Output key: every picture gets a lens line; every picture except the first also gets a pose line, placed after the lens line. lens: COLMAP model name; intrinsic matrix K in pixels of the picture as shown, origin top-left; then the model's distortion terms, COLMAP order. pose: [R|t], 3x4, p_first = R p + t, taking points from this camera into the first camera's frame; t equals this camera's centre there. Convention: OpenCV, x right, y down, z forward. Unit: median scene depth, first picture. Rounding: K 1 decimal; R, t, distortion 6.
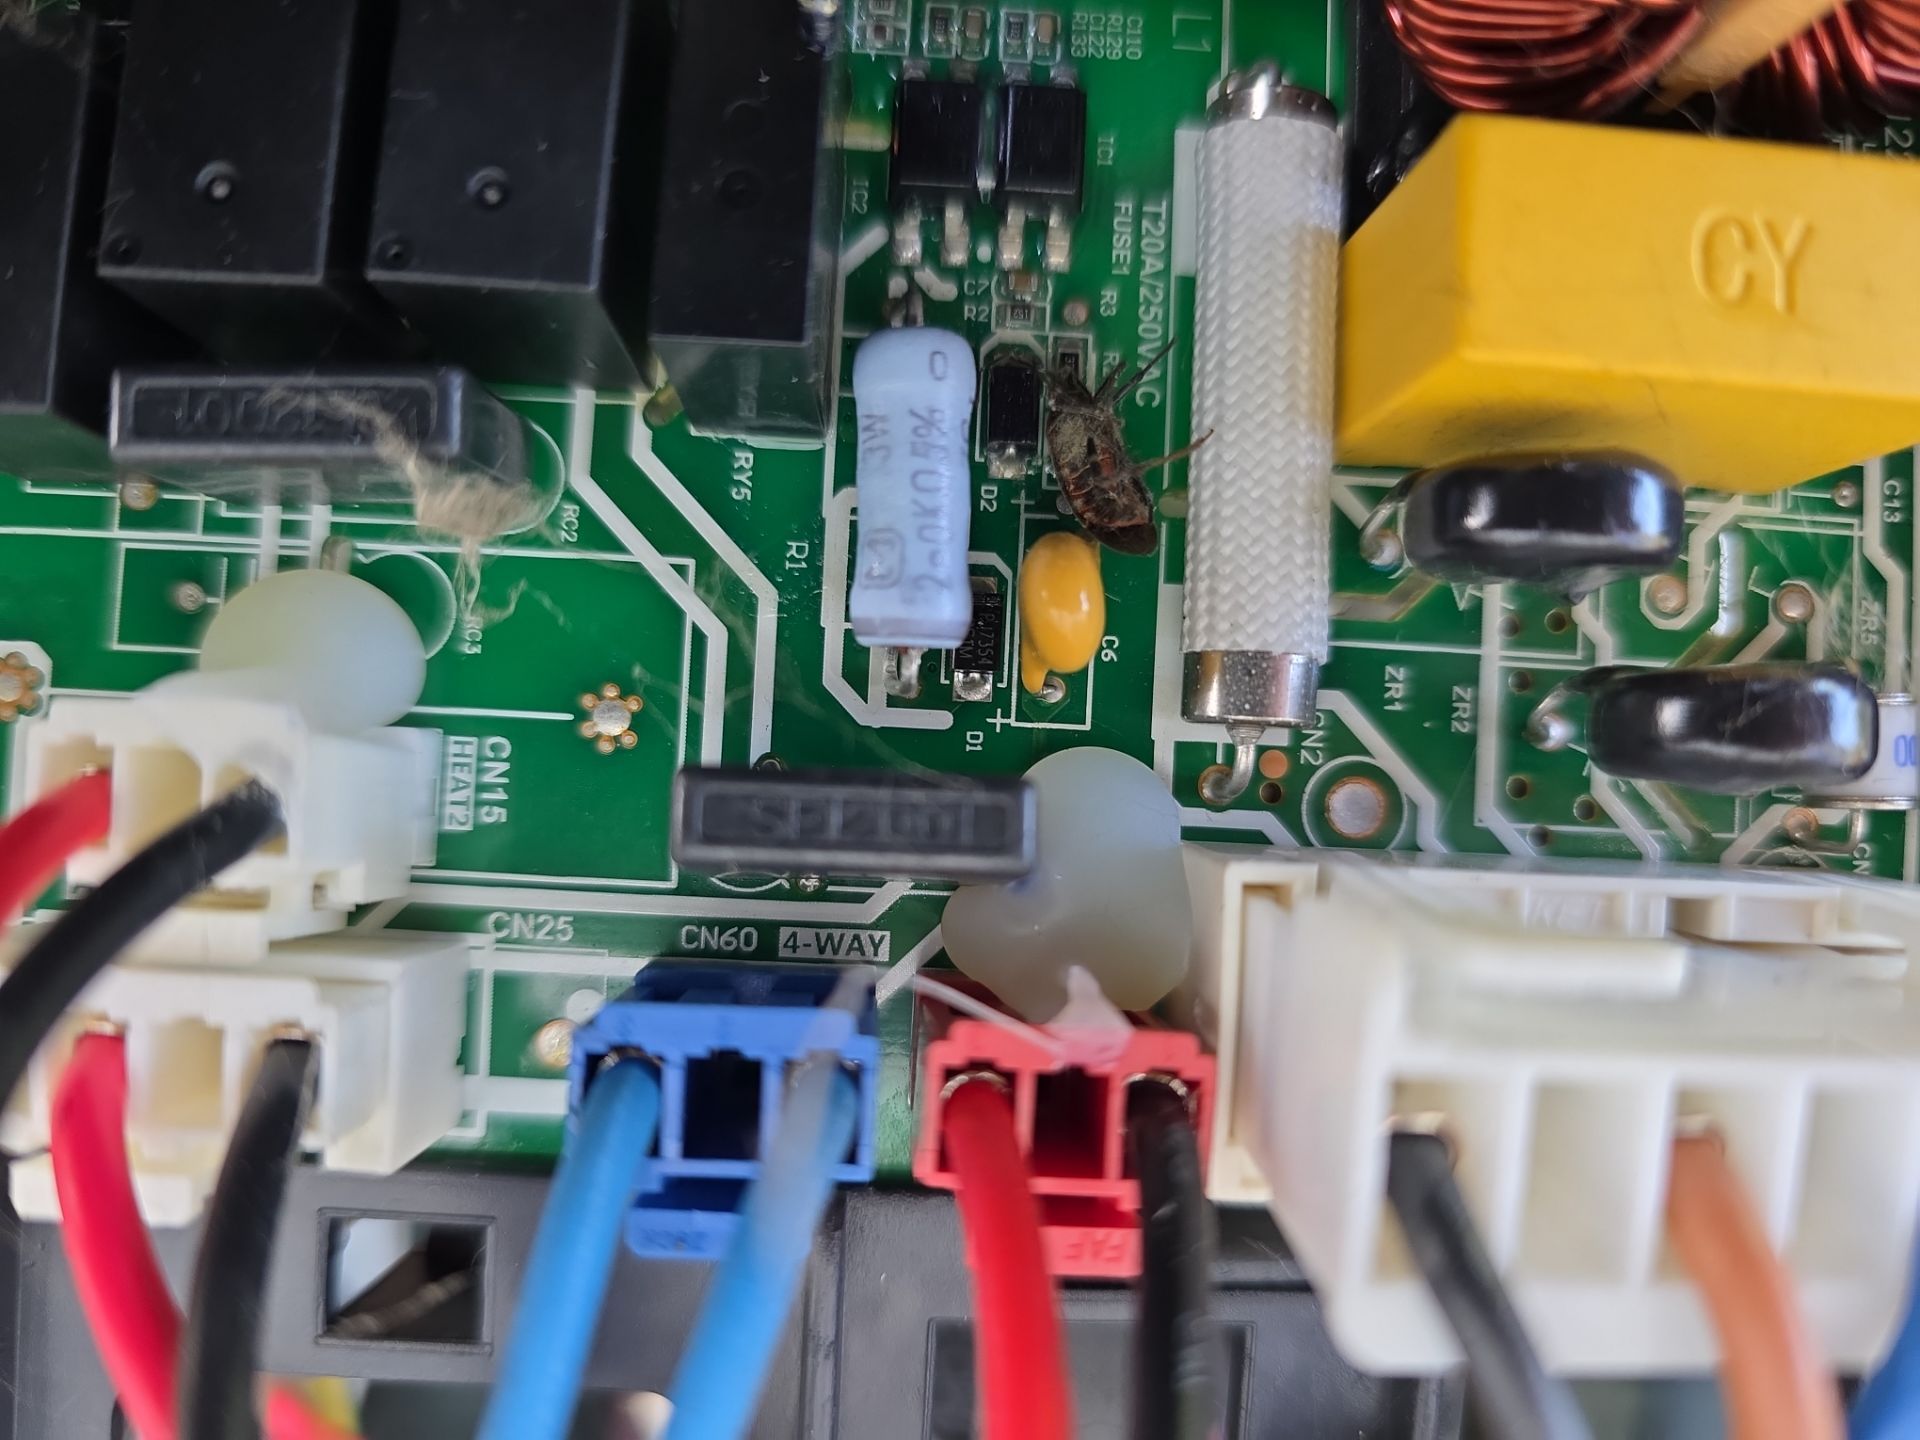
lens RADIAL K [[1503.3, 0, 960.0], [0, 1503.3, 720.0], [0, 0, 1]] dist [-0.097261, 0.004508]
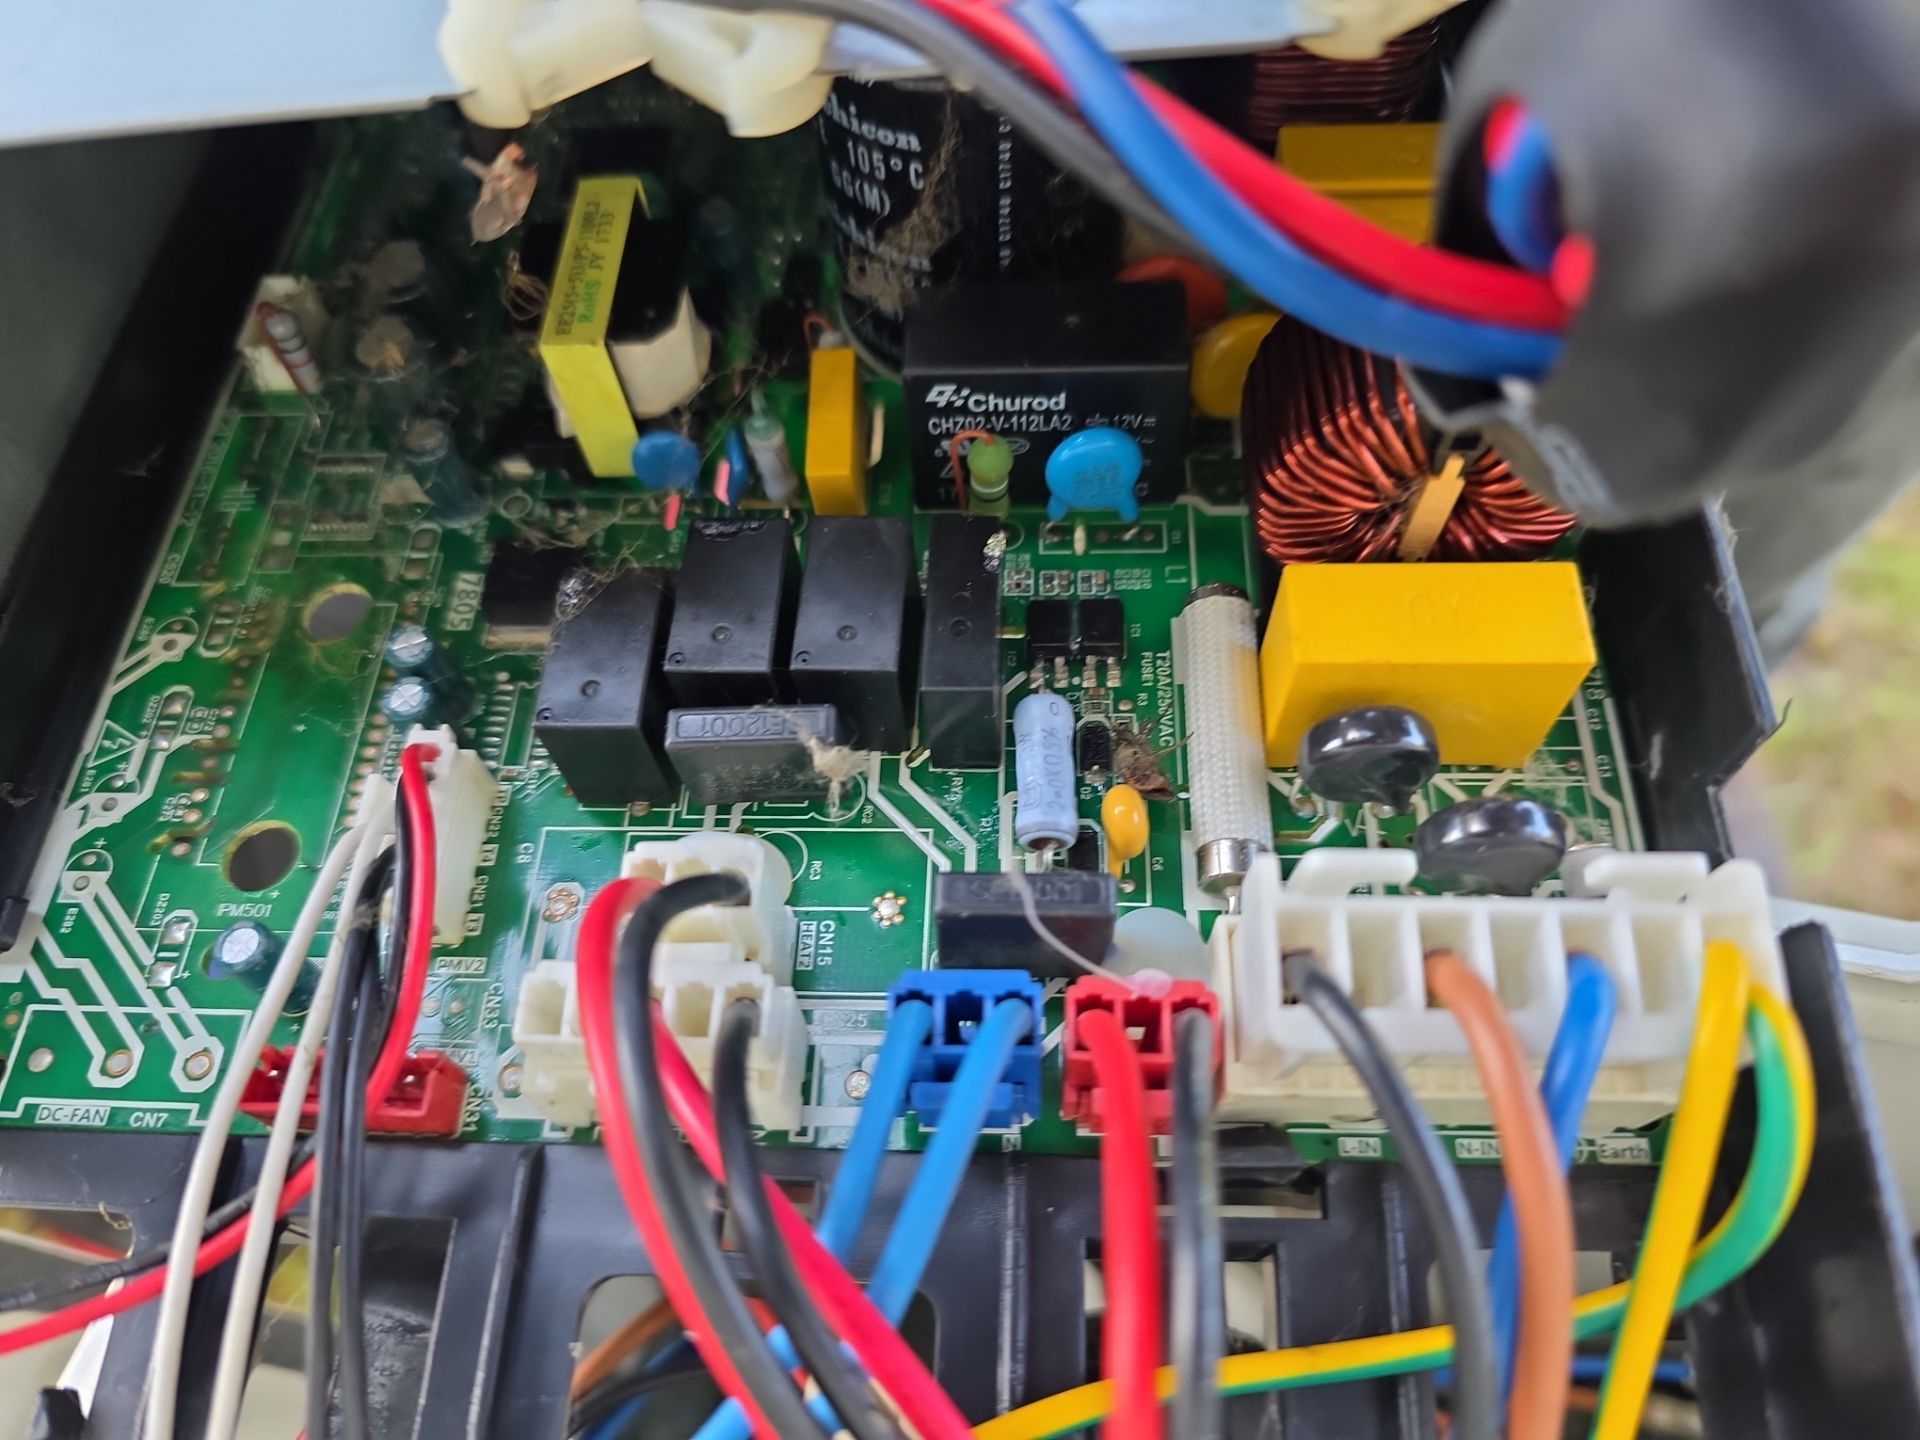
lens RADIAL K [[1442.1, 0, 960.0], [0, 1442.1, 720.0], [0, 0, 1]] dist [0.082734, -0.236812]
pose [[0.995355, -0.062592, -0.073155, -0.000241], [0.021649, 0.885883, -0.463403, 0.631216], [0.093812, 0.459666, 0.883123, -0.690808]]
